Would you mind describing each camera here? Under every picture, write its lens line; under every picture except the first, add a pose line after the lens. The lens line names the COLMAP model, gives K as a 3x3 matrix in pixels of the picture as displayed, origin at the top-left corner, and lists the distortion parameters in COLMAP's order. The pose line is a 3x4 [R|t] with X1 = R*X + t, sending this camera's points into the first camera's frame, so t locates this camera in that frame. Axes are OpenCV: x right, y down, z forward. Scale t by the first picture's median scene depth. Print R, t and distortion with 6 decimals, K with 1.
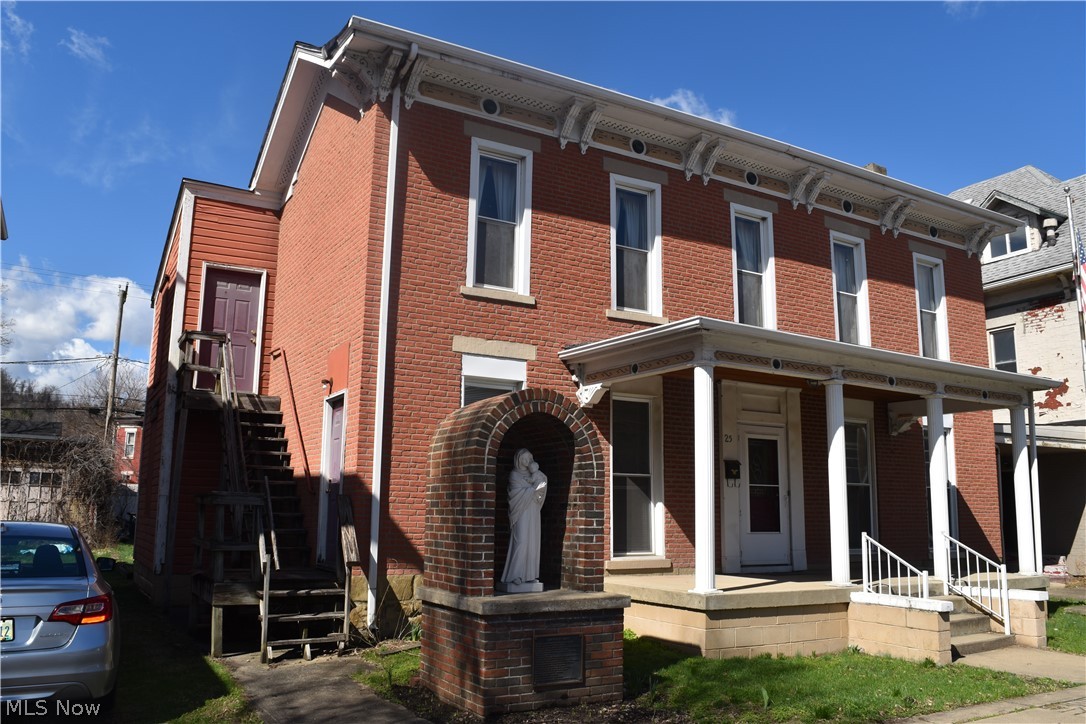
lens RADIAL K [[850.8, 0, 543.0], [0, 850.8, 362.0], [0, 0, 1]] dist [-0.095646, 0.021338]
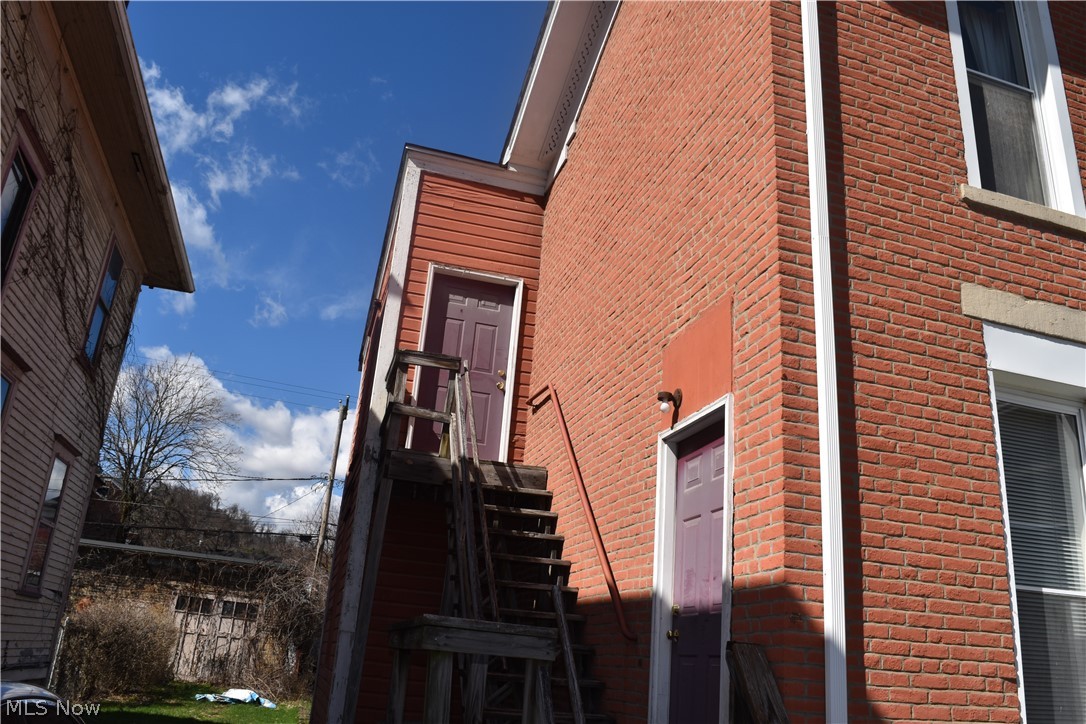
lens RADIAL K [[850.8, 0, 543.0], [0, 850.8, 362.0], [0, 0, 1]] dist [-0.095646, 0.021338]
pose [[0.968846, -0.021538, -0.246726, -0.188135], [-0.023520, 0.983707, -0.178234, 0.082851], [0.246545, 0.178485, 0.952554, 0.479502]]
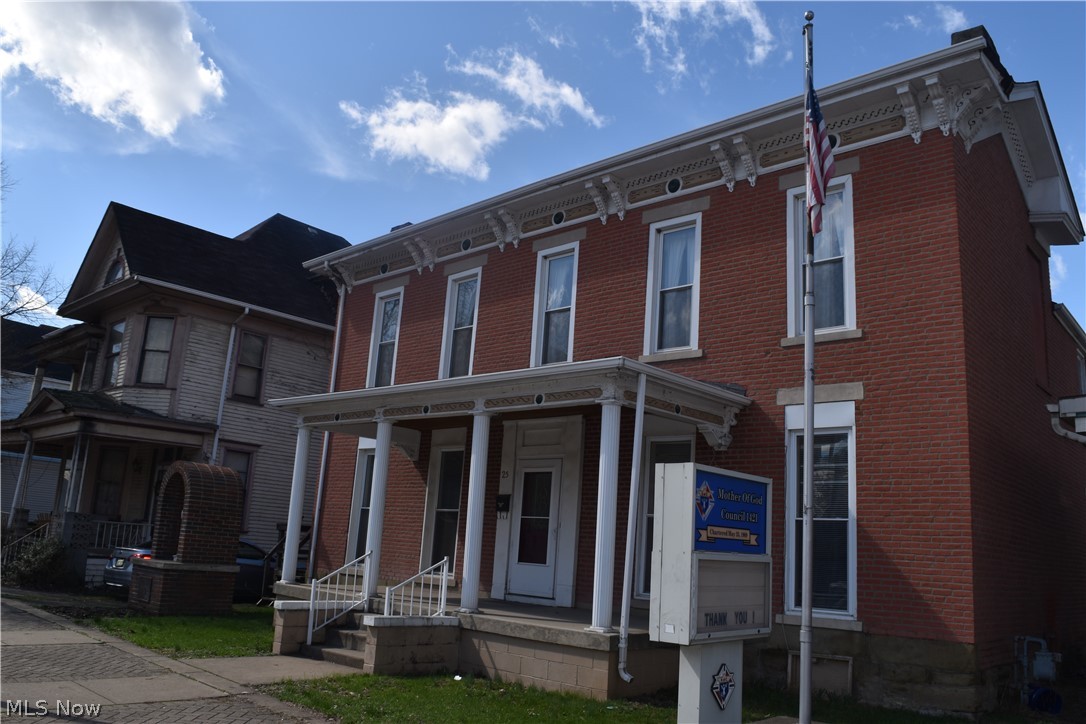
lens RADIAL K [[850.8, 0, 543.0], [0, 850.8, 362.0], [0, 0, 1]] dist [-0.095646, 0.021338]
pose [[0.308658, -0.204588, -0.928910, 1.339315], [0.110549, 0.977692, -0.178599, 0.156585], [0.944727, -0.047564, 0.324390, 0.732632]]
